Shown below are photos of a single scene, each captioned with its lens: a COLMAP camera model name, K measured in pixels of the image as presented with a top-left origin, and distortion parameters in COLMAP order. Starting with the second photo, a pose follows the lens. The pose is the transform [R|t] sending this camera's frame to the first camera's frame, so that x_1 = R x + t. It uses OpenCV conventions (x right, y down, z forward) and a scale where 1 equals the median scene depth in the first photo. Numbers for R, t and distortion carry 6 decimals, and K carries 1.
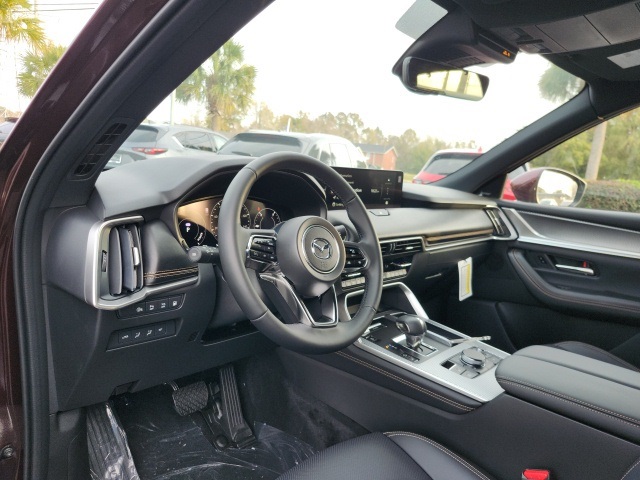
lens RADIAL K [[447.3, 0, 320.3], [0, 447.3, 242.6], [0, 0, 1]] dist [0.047690, -0.042520]
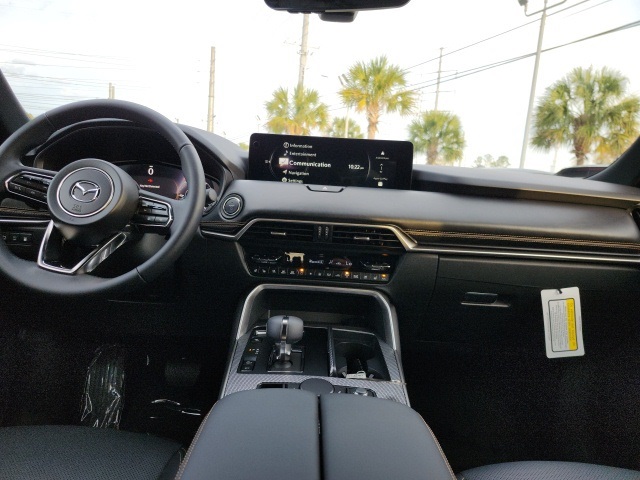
lens RADIAL K [[447.3, 0, 320.9], [0, 447.3, 241.3], [0, 0, 1]] dist [0.047690, -0.042520]
pose [[0.707291, 0.048346, -0.705267, 0.593283], [-0.131982, 0.989148, -0.064554, 0.064405], [0.694493, 0.138741, 0.705997, 0.411227]]
